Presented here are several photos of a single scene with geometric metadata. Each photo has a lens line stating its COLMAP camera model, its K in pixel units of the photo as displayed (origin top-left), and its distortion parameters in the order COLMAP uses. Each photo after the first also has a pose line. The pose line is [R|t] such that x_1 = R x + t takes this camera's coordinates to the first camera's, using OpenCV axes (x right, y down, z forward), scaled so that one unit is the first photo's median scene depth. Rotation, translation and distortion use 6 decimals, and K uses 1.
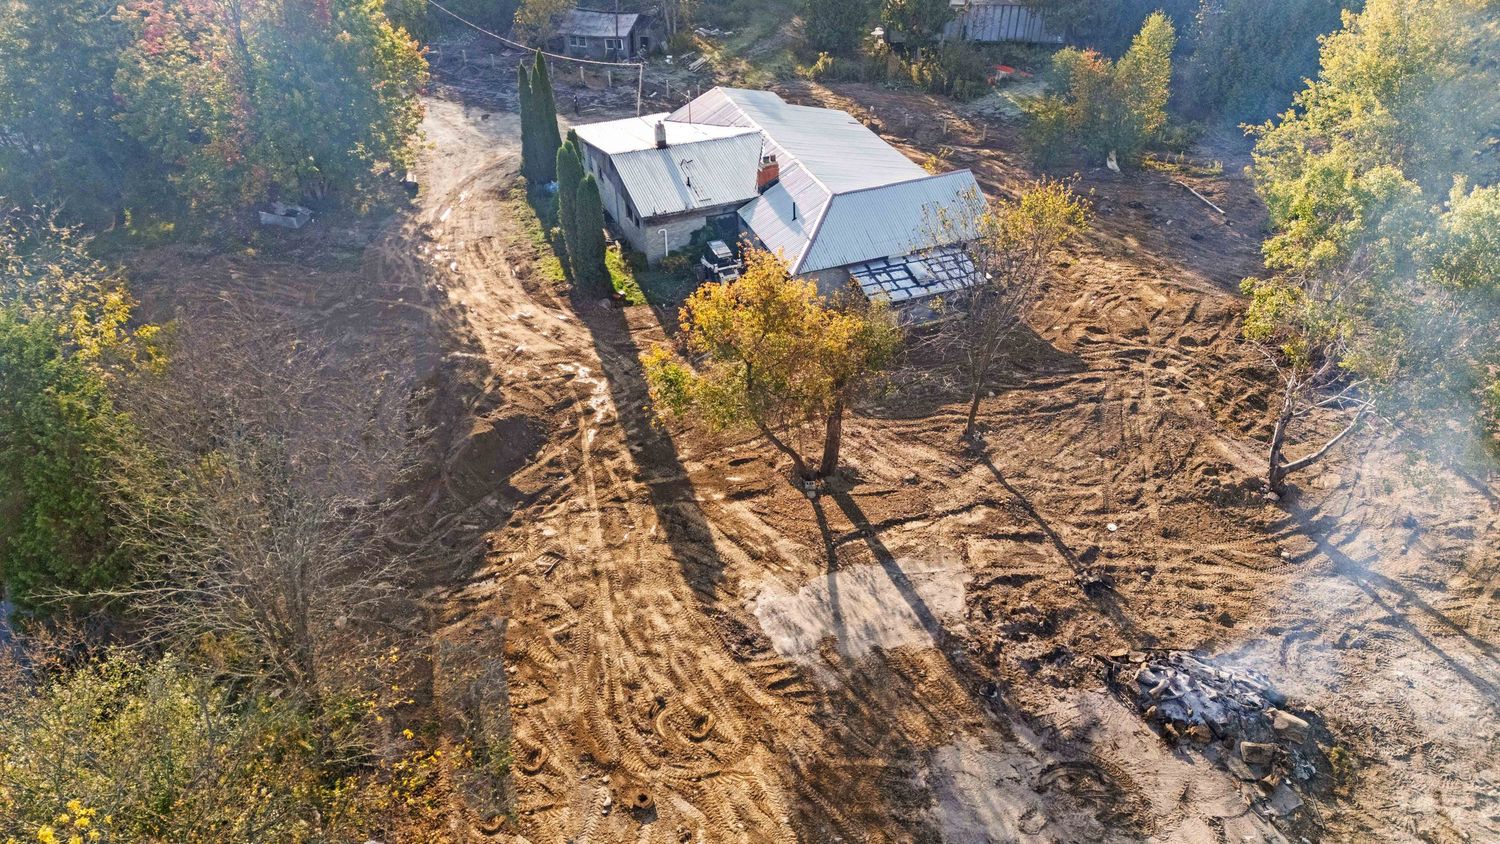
lens RADIAL K [[1095.6, 0, 740.9], [0, 1095.6, 420.2], [0, 0, 1]] dist [0.073382, -0.072880]
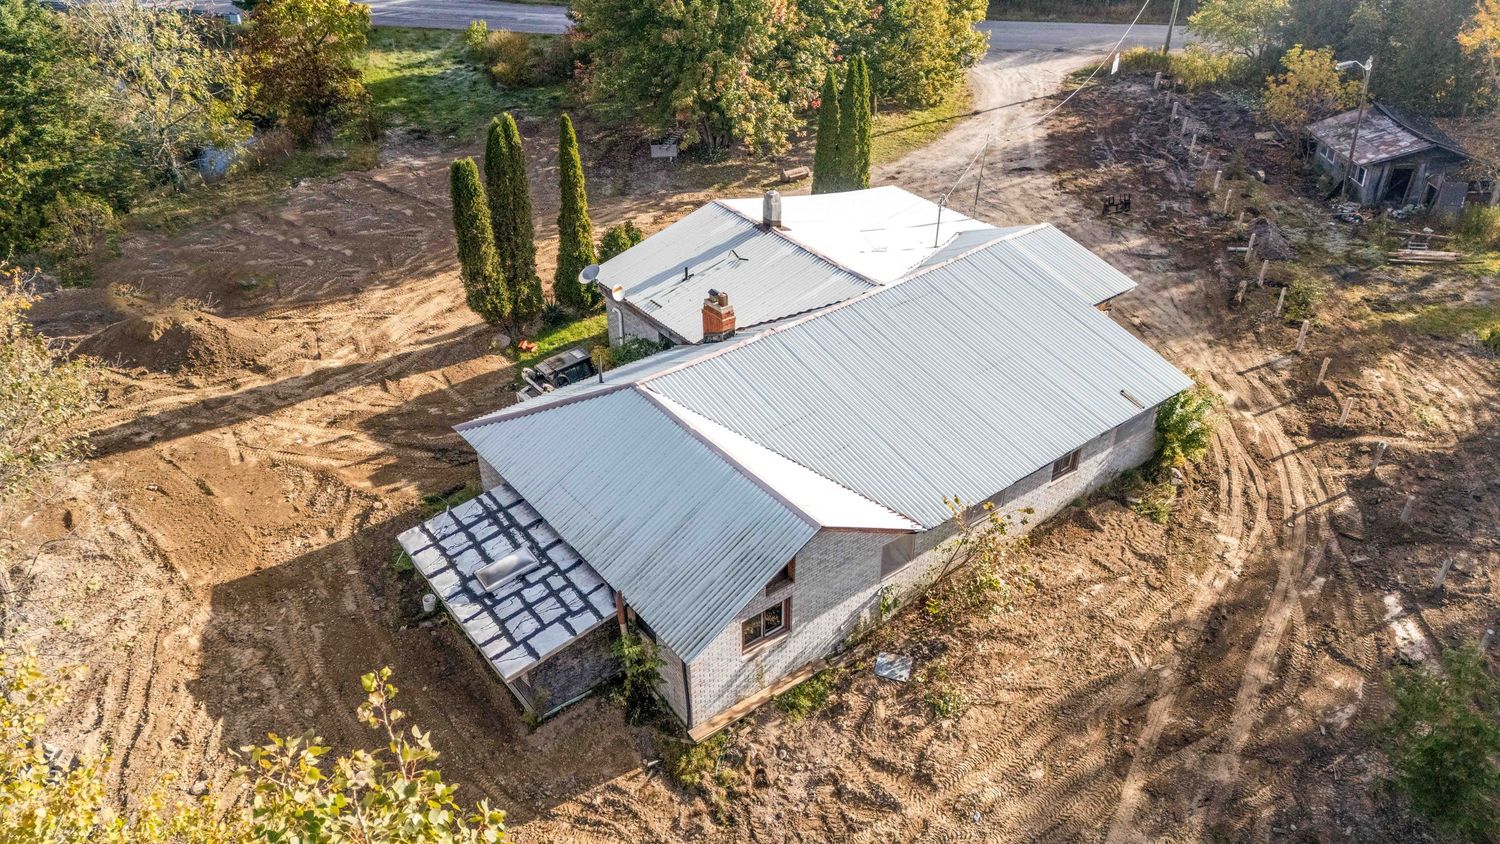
lens RADIAL K [[1095.6, 0, 751.0], [0, 1095.6, 422.2], [0, 0, 1]] dist [0.073382, -0.072880]
pose [[0.274960, 0.533175, -0.800076, 0.524294], [-0.558020, 0.766149, 0.318792, -0.383454], [0.782950, 0.358803, 0.508183, 0.760391]]
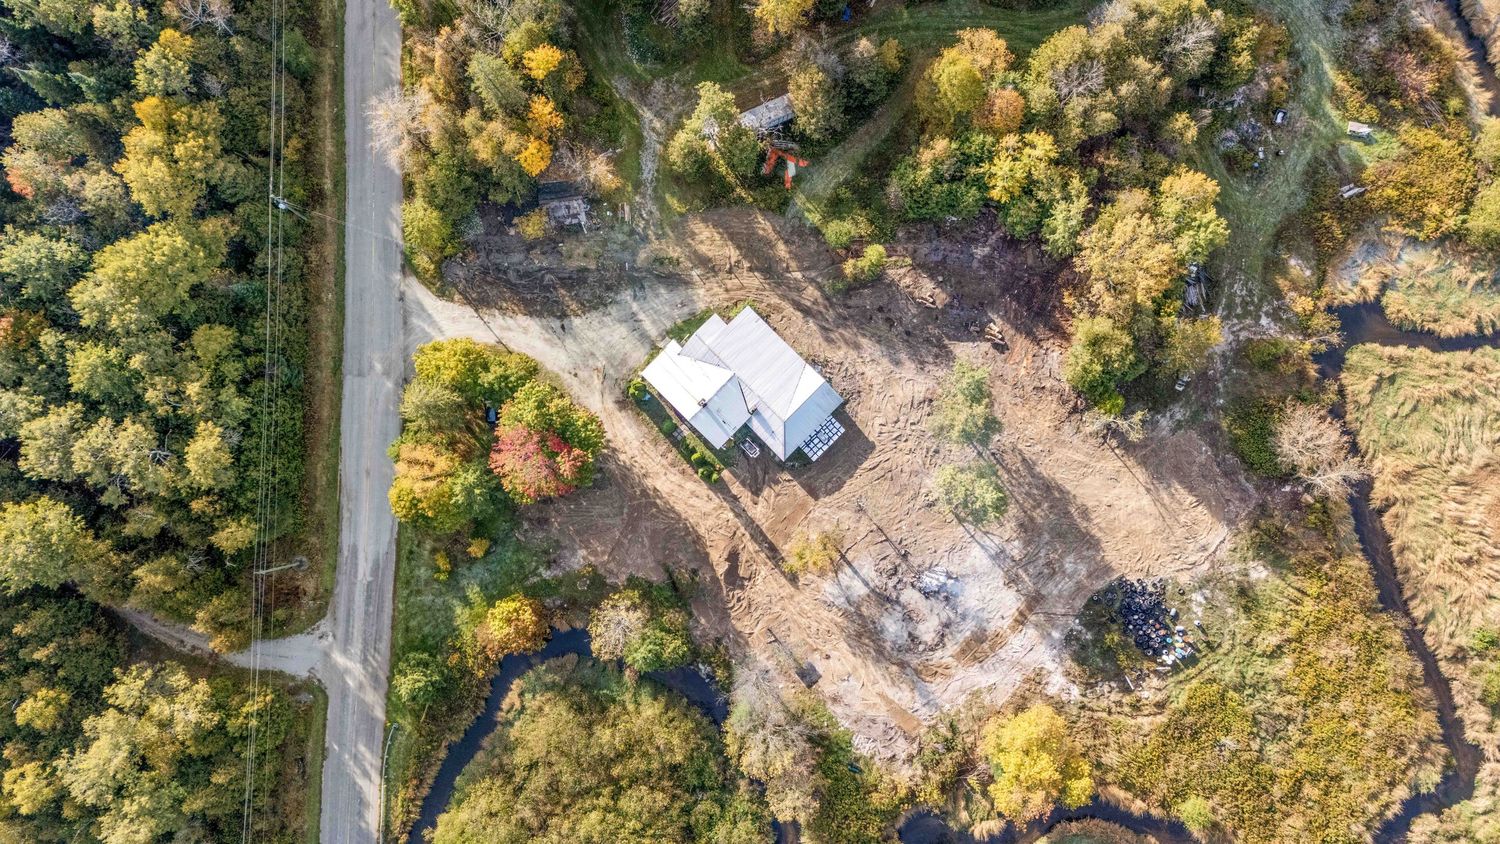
lens RADIAL K [[1095.6, 0, 759.4], [0, 1095.6, 419.7], [0, 0, 1]] dist [0.073382, -0.072880]
pose [[0.916583, -0.399828, 0.003590, 0.021402], [0.235141, 0.546267, 0.803928, -2.299769], [-0.323394, -0.736023, 0.594715, -0.543481]]
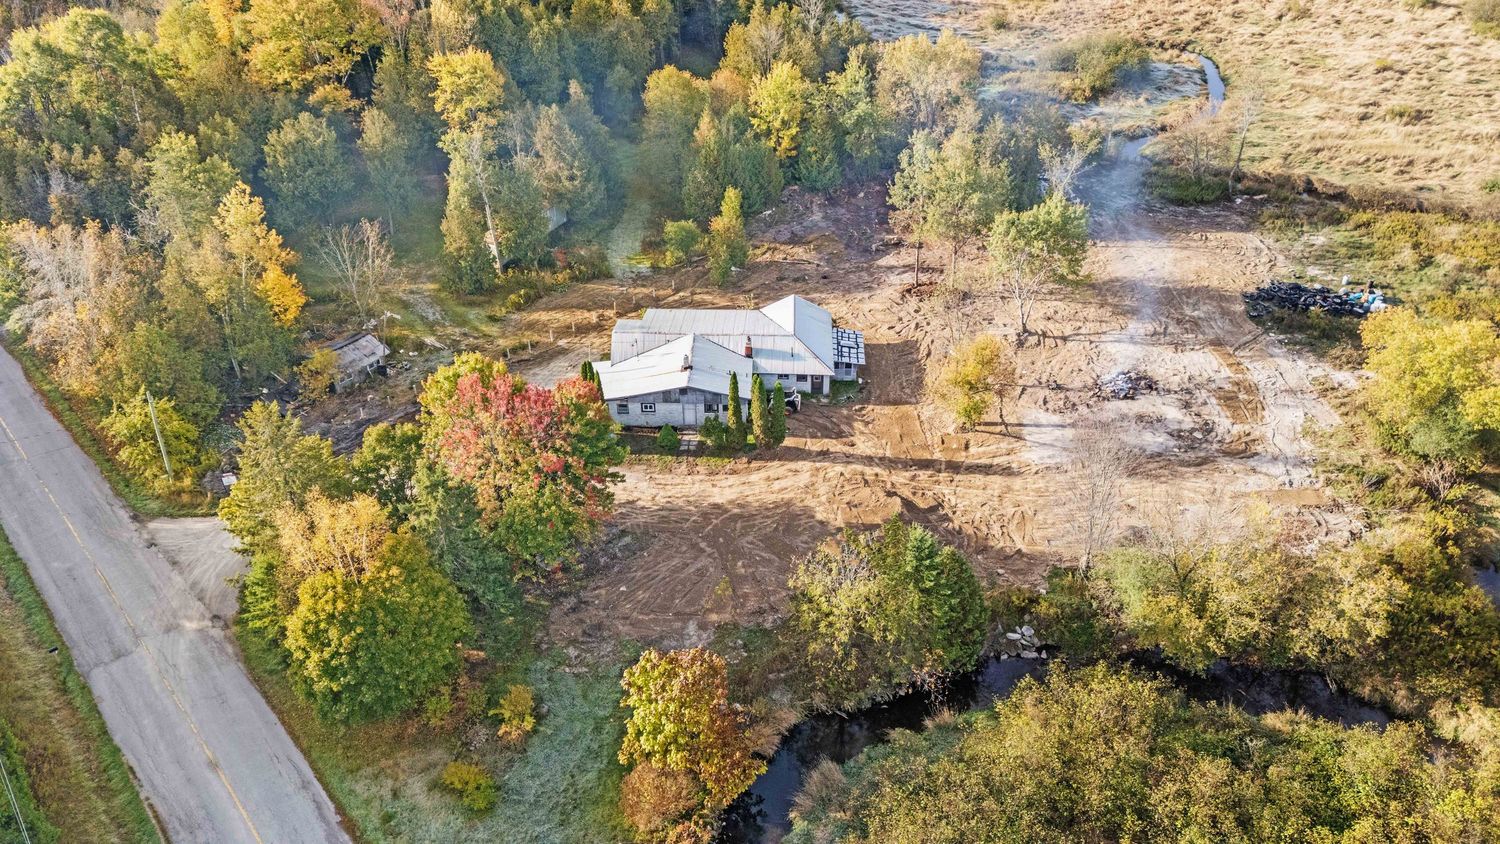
lens RADIAL K [[1095.6, 0, 749.7], [0, 1095.6, 420.2], [0, 0, 1]] dist [0.073382, -0.072880]
pose [[0.401554, -0.519164, 0.754468, -1.376268], [0.536928, 0.800829, 0.265295, -0.603418], [-0.741932, 0.298565, 0.600330, -0.008474]]
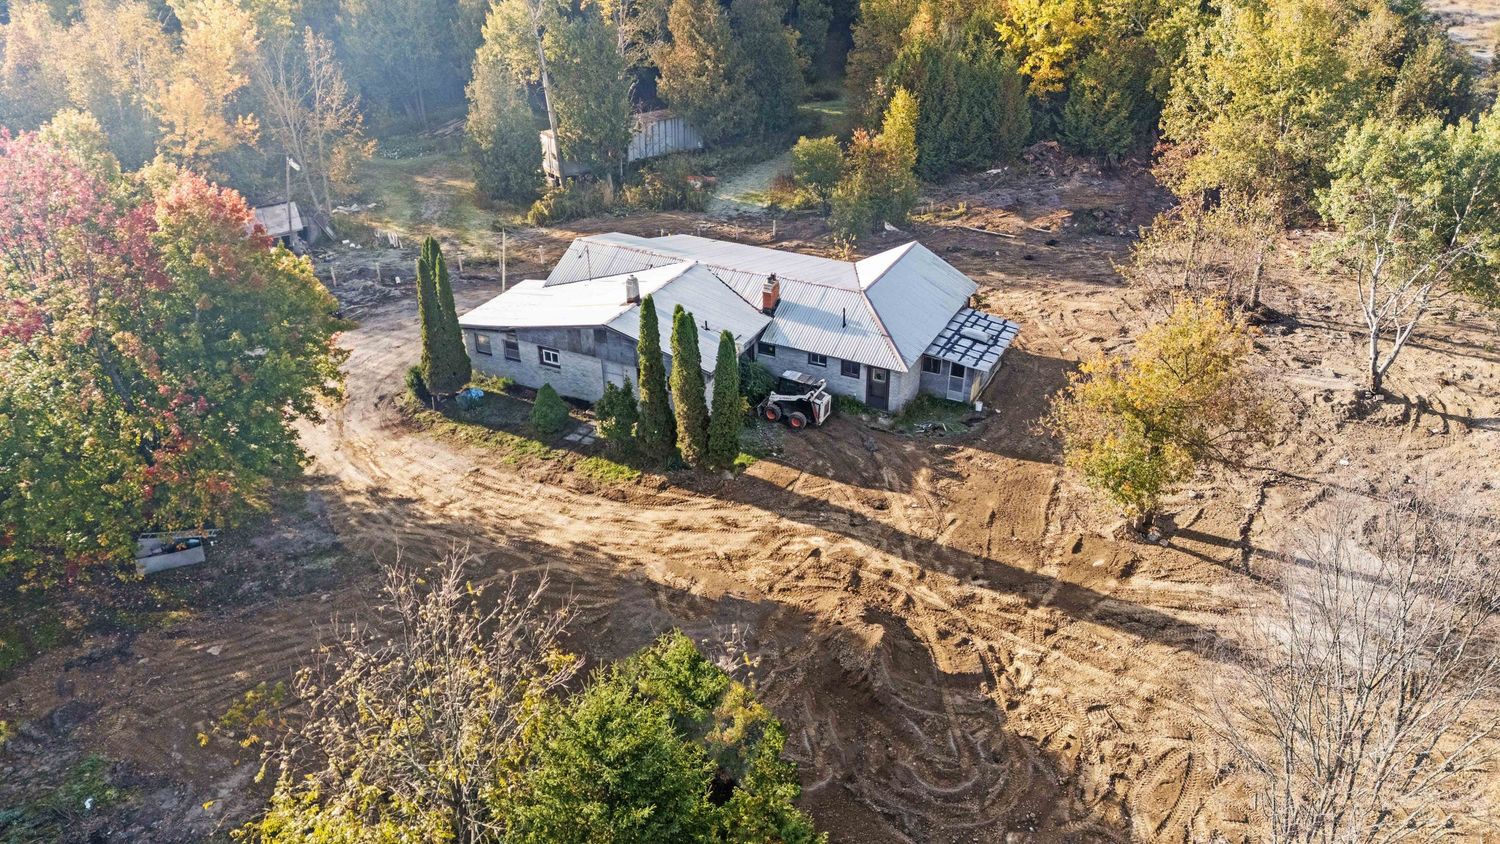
lens RADIAL K [[1095.6, 0, 746.3], [0, 1095.6, 418.2], [0, 0, 1]] dist [0.073382, -0.072880]
pose [[0.747078, -0.318487, 0.583473, -0.583554], [0.388519, 0.921424, 0.005497, -0.143269], [-0.539377, 0.222584, 0.812114, 0.282707]]
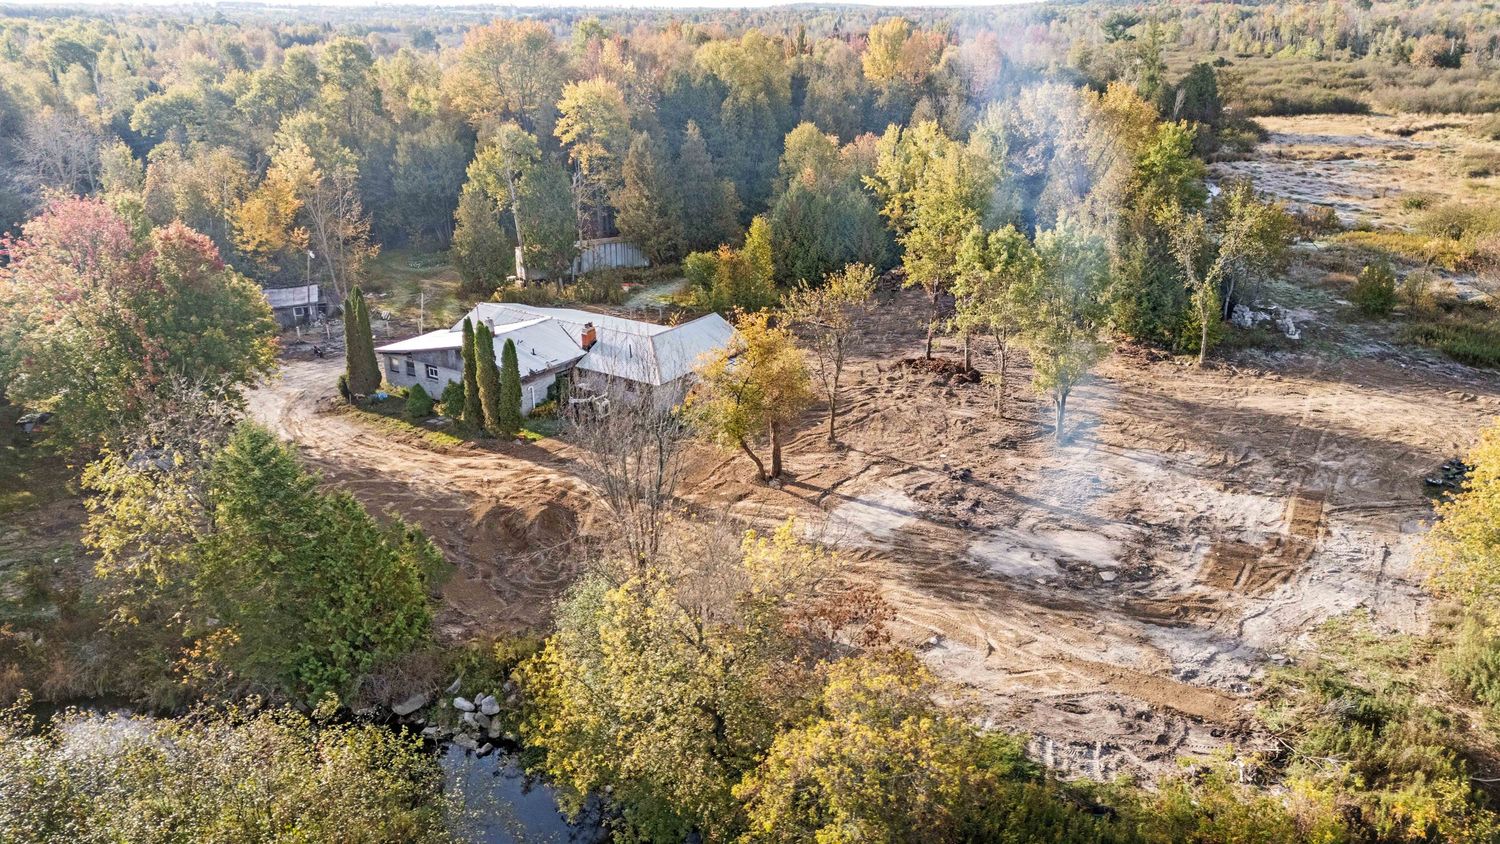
lens RADIAL K [[1095.6, 0, 748.7], [0, 1095.6, 413.8], [0, 0, 1]] dist [0.073382, -0.072880]
pose [[0.826402, -0.190273, 0.529958, -0.556344], [0.329991, 0.926270, -0.182017, 0.177112], [-0.456251, 0.325301, 0.828260, -0.176660]]
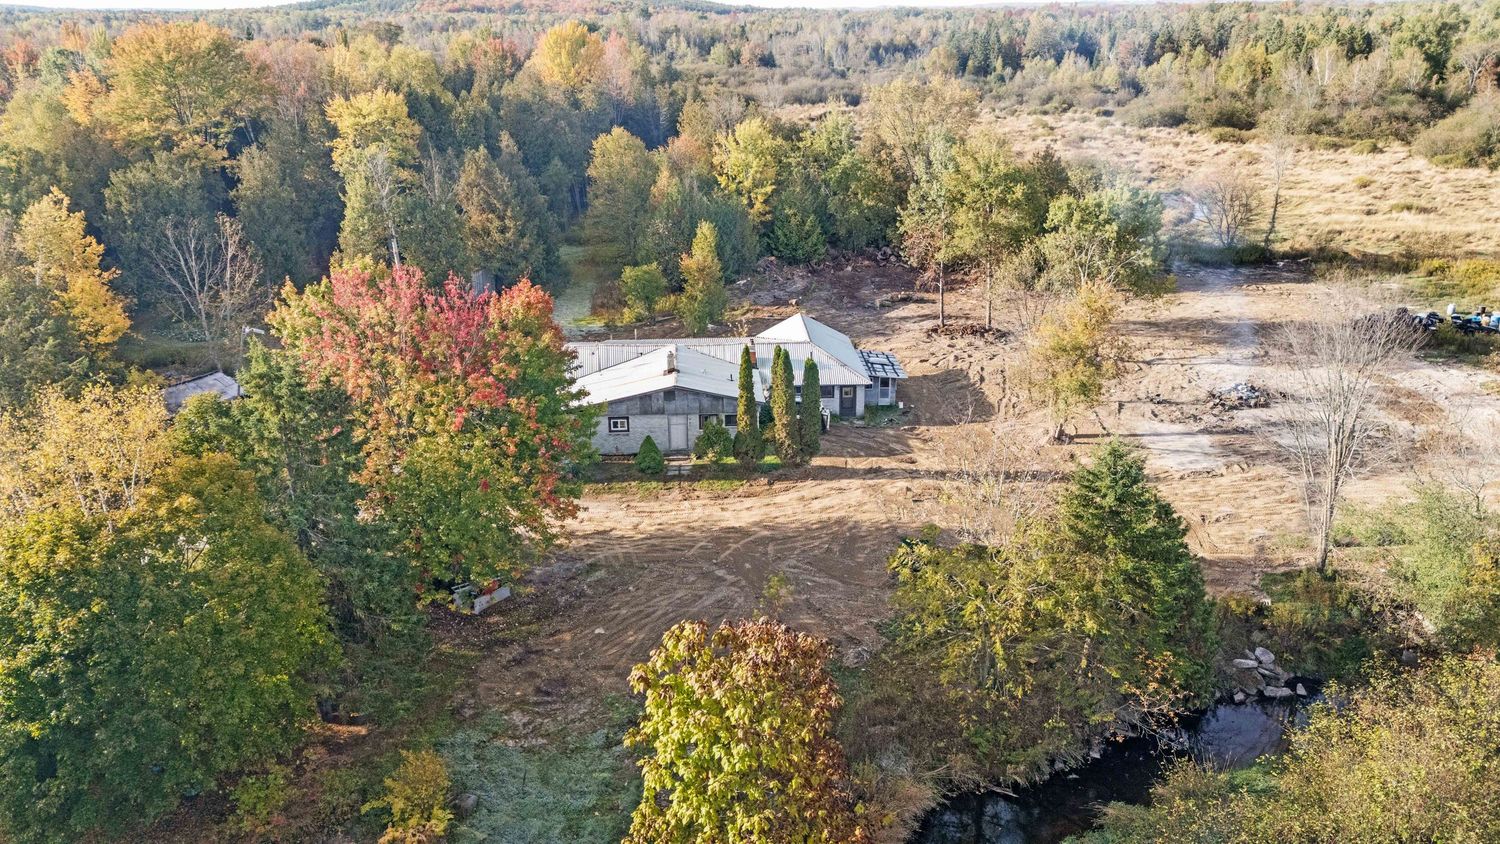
lens RADIAL K [[1095.6, 0, 749.8], [0, 1095.6, 420.8], [0, 0, 1]] dist [0.073382, -0.072880]
pose [[0.321416, -0.322342, 0.890386, -1.162182], [0.558501, 0.823854, 0.096645, -0.290774], [-0.764701, 0.466219, 0.444829, 0.482423]]
